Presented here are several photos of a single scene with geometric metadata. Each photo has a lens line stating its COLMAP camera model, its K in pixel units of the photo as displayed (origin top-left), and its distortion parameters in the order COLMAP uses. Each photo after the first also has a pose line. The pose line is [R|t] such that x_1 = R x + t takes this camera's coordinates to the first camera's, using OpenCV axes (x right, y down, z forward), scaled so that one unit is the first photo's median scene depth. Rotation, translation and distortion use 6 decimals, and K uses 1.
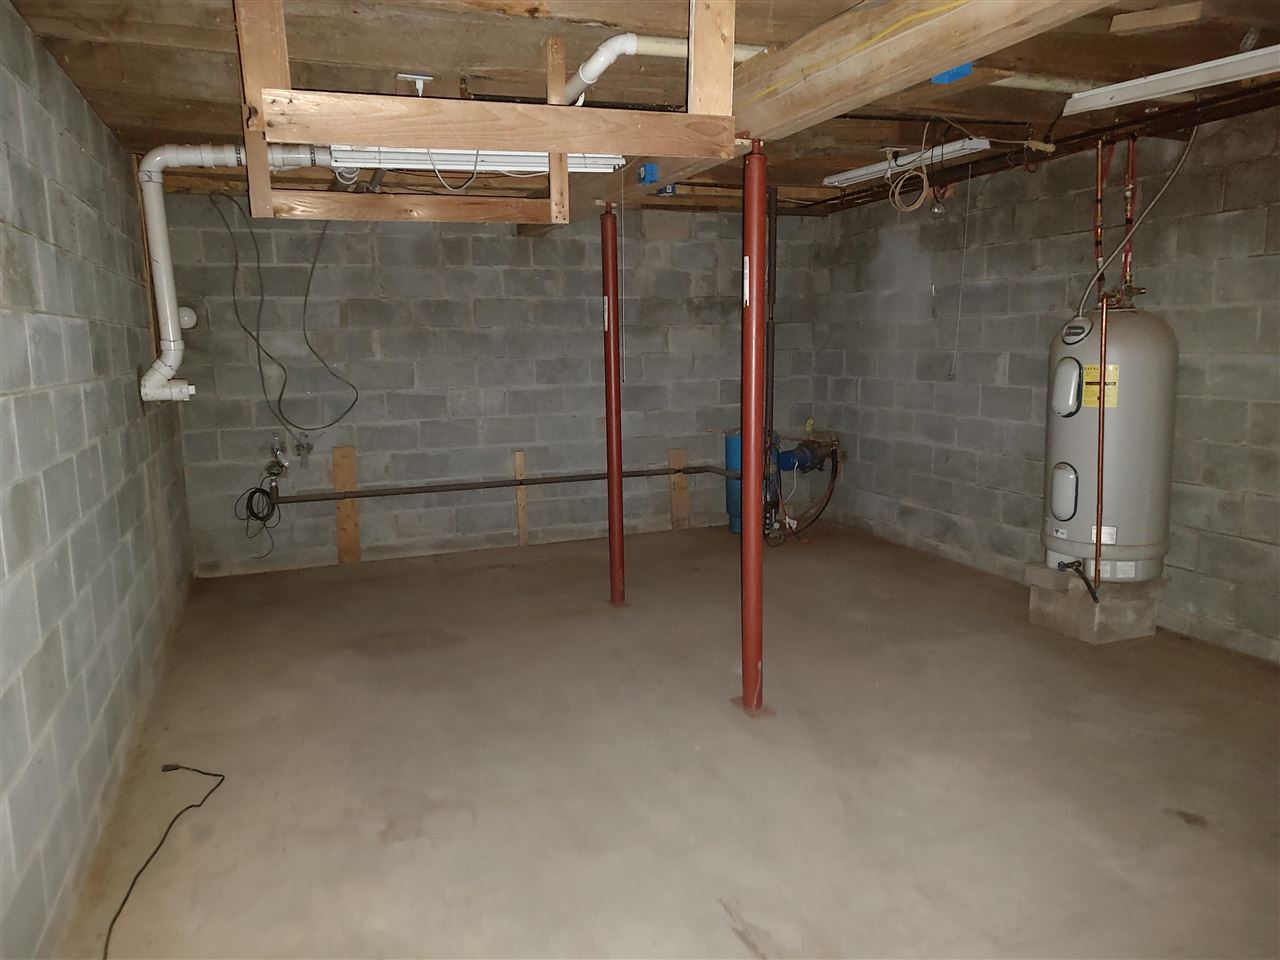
lens RADIAL K [[916.0, 0, 634.5], [0, 916.0, 480.8], [0, 0, 1]] dist [0.022586, -0.021088]
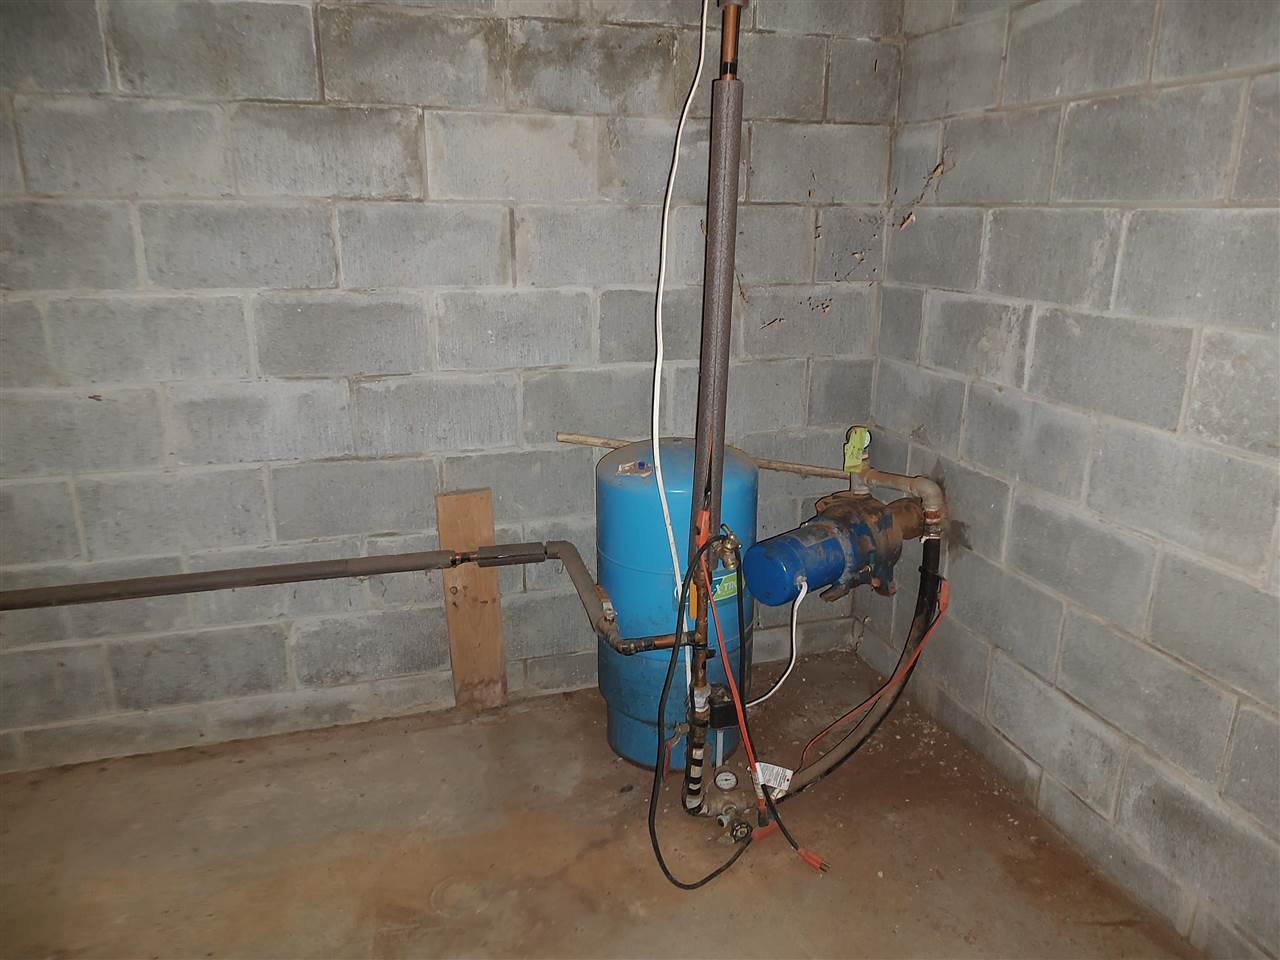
lens RADIAL K [[916.0, 0, 647.6], [0, 916.0, 478.0], [0, 0, 1]] dist [0.022586, -0.021088]
pose [[0.997844, 0.045649, -0.047144, 0.133356], [-0.039024, 0.990353, 0.132962, -0.089776], [0.052759, -0.130835, 0.989999, 0.677292]]
